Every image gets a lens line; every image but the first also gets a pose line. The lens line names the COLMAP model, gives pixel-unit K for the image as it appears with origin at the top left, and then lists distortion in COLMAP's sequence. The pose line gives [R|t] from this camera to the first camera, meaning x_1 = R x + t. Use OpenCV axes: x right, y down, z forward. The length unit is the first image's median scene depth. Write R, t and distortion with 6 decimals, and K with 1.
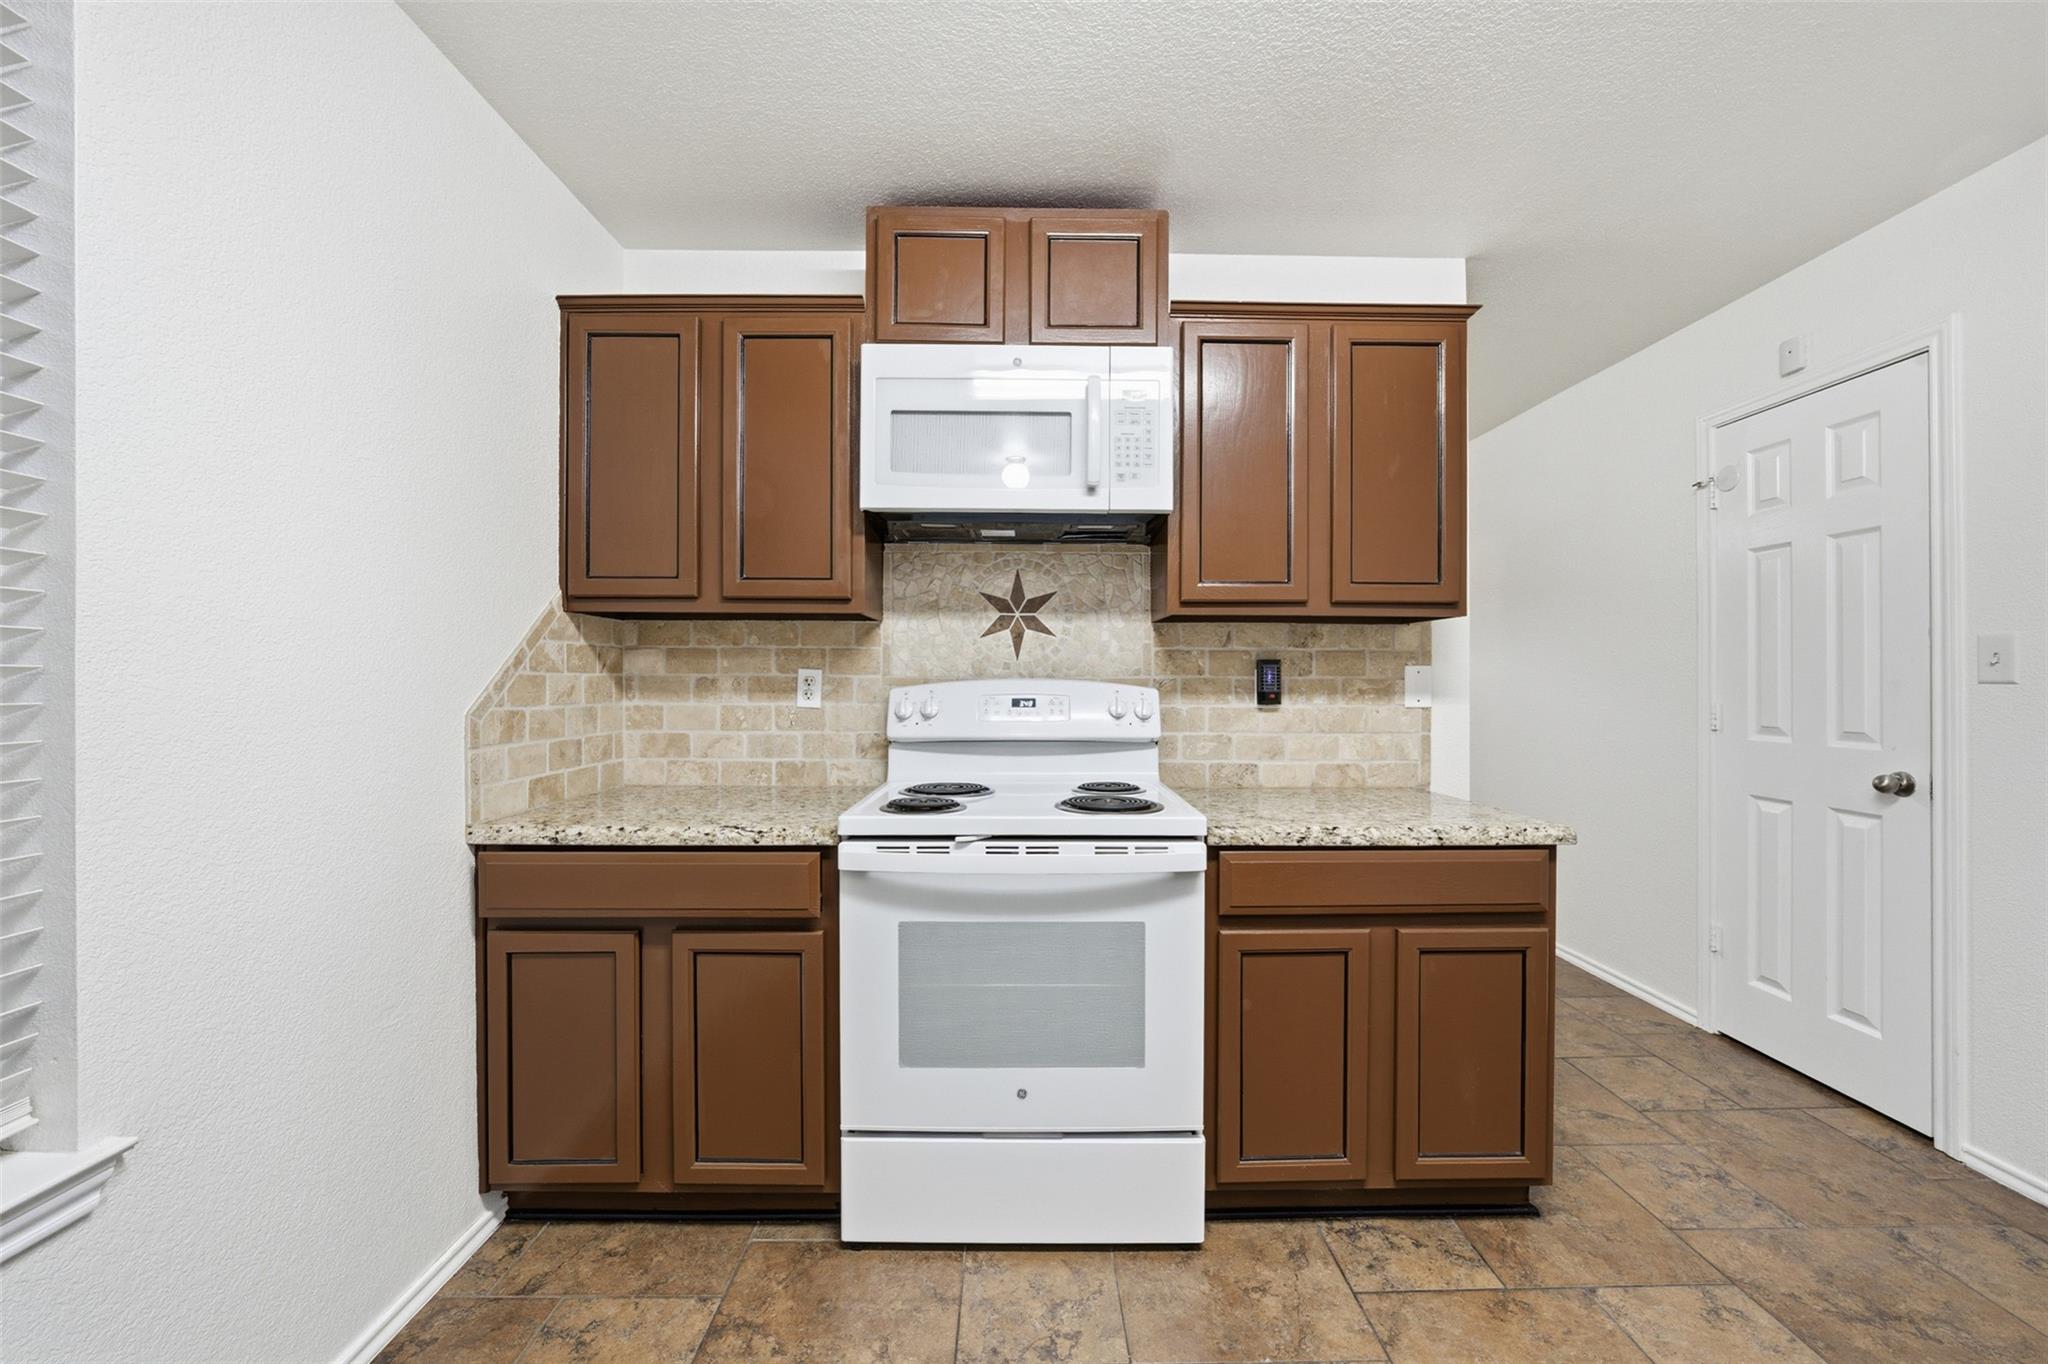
lens RADIAL K [[783.7, 0, 1027.7], [0, 783.7, 681.4], [0, 0, 1]] dist [-0.018765, 0.005150]
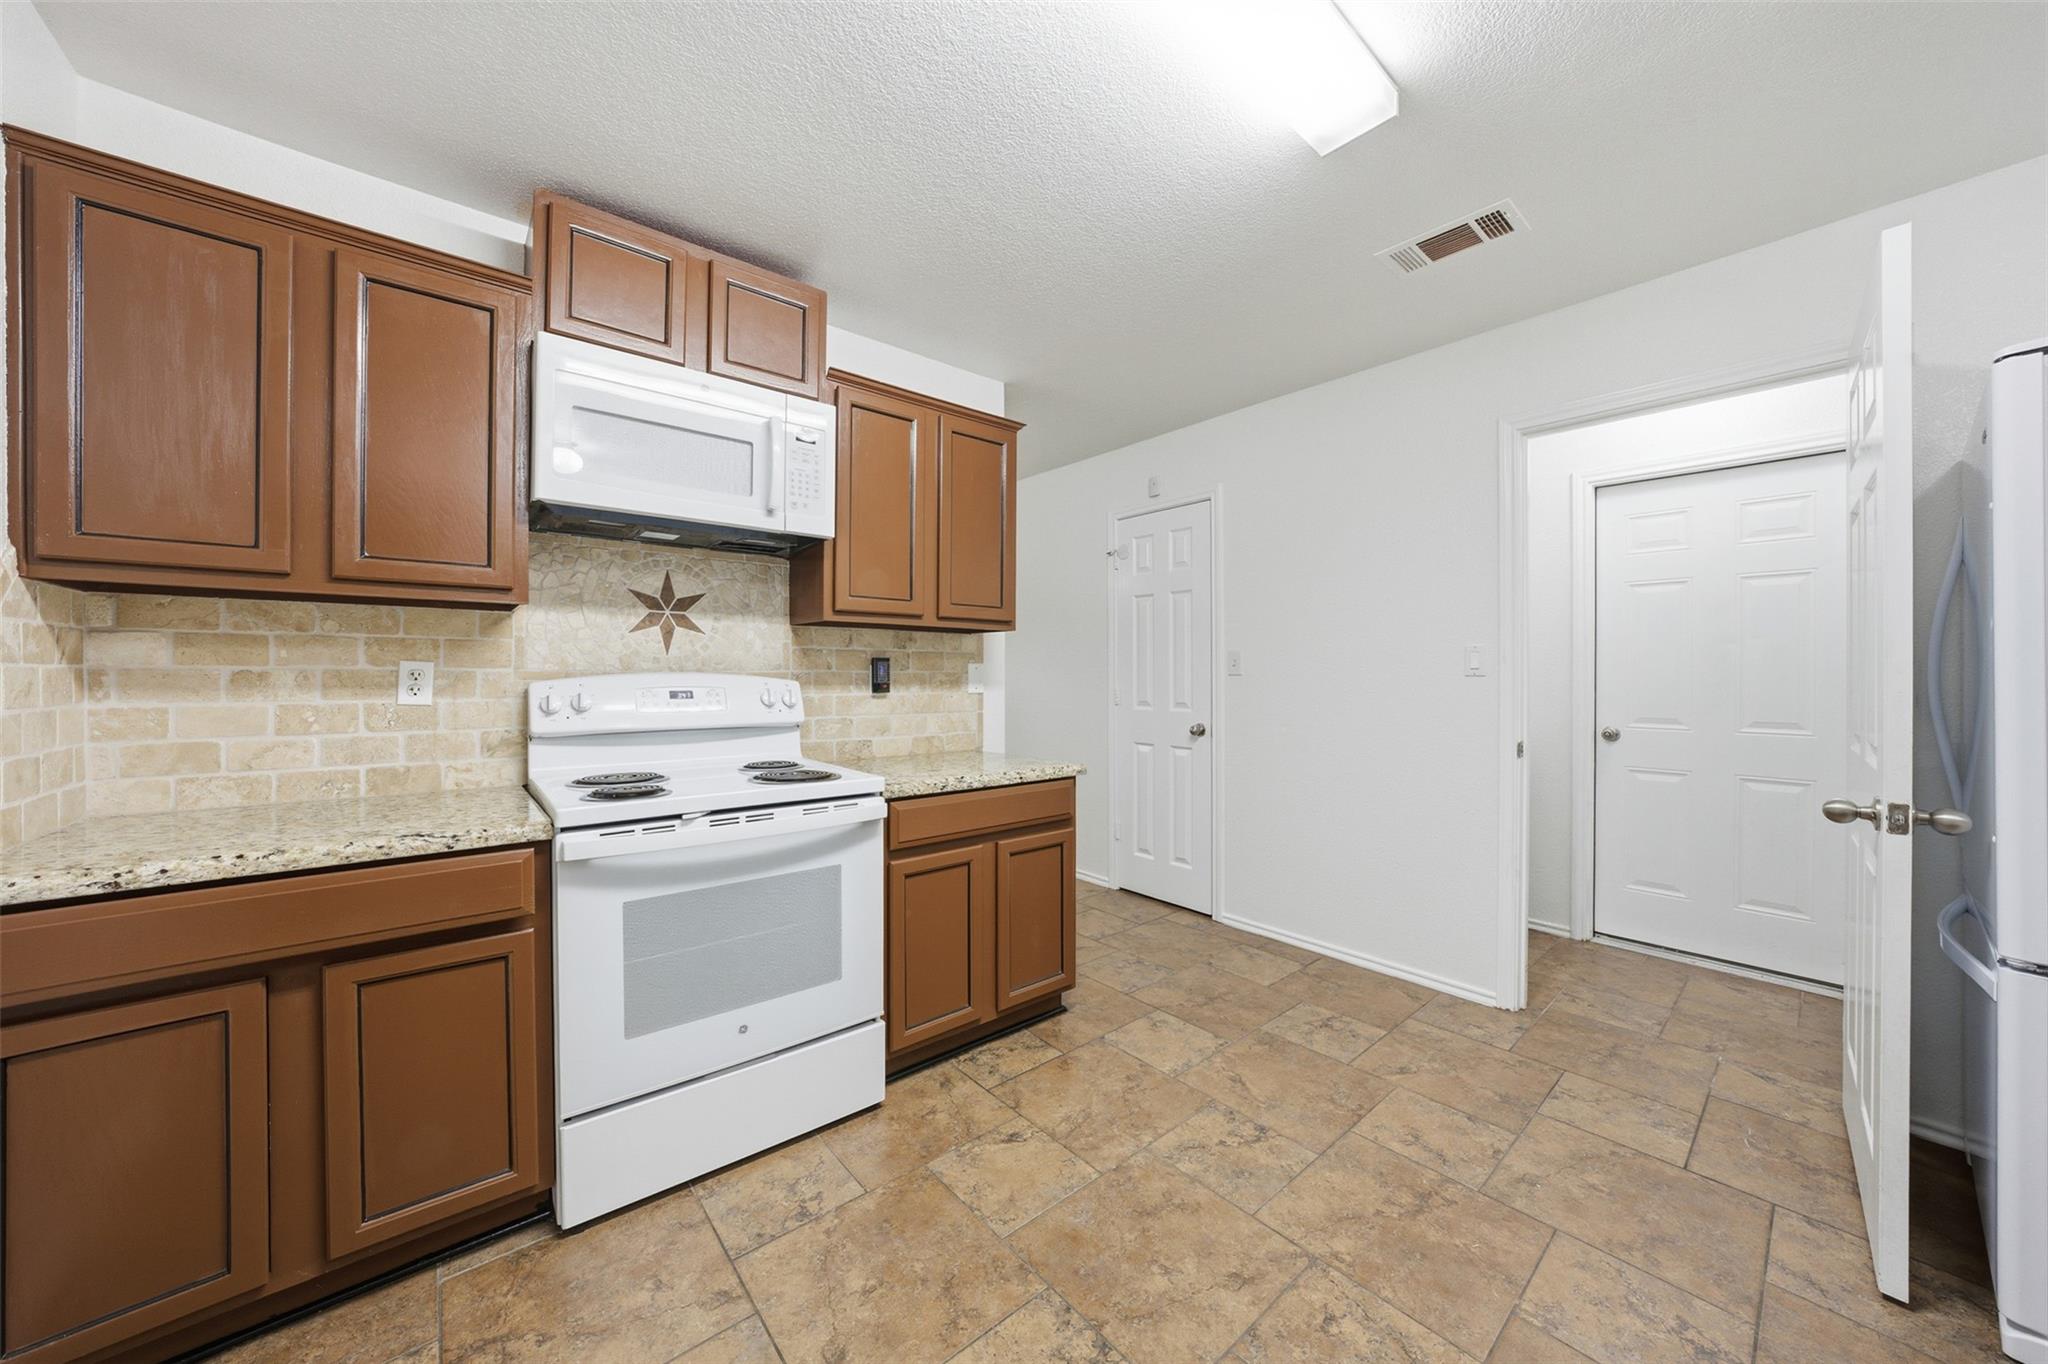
lens RADIAL K [[721.2, 0, 1032.5], [0, 721.2, 676.6], [0, 0, 1]] dist [-0.019000, 0.004168]
pose [[0.769491, -0.002654, 0.638652, -0.298619], [0.002014, 0.999996, 0.001729, 0.001752], [-0.638655, -0.000045, 0.769494, -0.081341]]
